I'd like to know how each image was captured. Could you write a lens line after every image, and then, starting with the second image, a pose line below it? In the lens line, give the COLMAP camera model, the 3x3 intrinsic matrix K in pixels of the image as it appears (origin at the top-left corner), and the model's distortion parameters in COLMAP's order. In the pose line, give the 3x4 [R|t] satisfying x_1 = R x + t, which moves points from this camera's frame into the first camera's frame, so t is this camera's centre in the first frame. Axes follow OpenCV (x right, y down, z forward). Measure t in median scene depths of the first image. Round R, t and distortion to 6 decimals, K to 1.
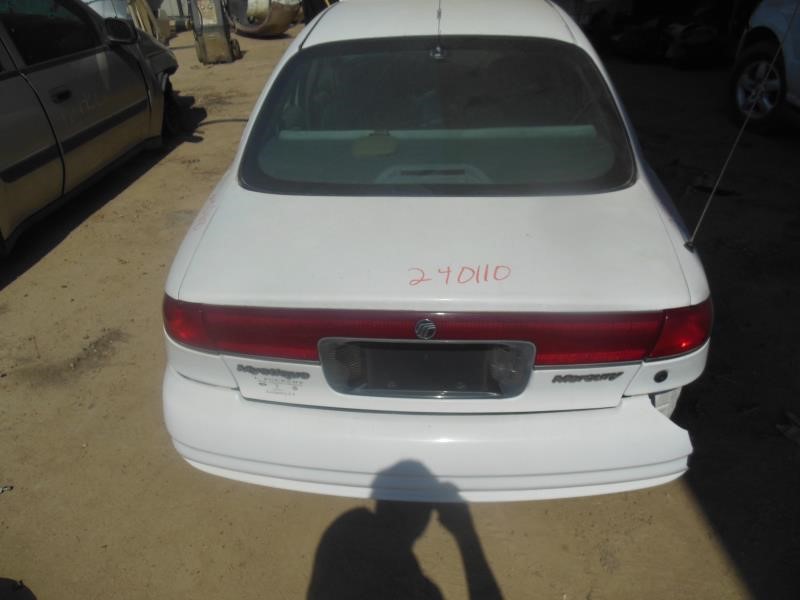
lens RADIAL K [[604.9, 0, 400.0], [0, 604.9, 300.0], [0, 0, 1]] dist [-0.065100, 0.114931]
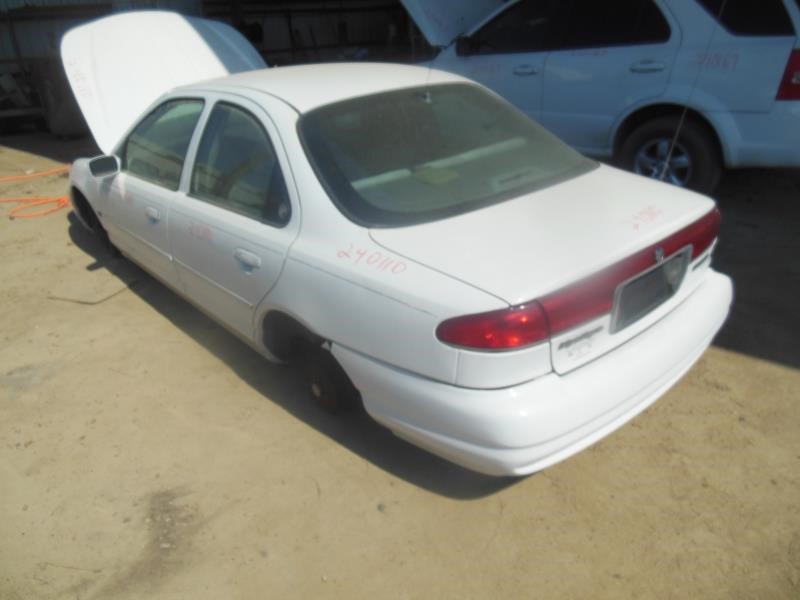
lens RADIAL K [[604.9, 0, 400.0], [0, 604.9, 300.0], [0, 0, 1]] dist [-0.065100, 0.114931]
pose [[0.702204, -0.305980, 0.642873, -0.866828], [0.401045, 0.916056, -0.002054, -0.062228], [-0.588279, 0.259264, 0.765970, 0.214936]]
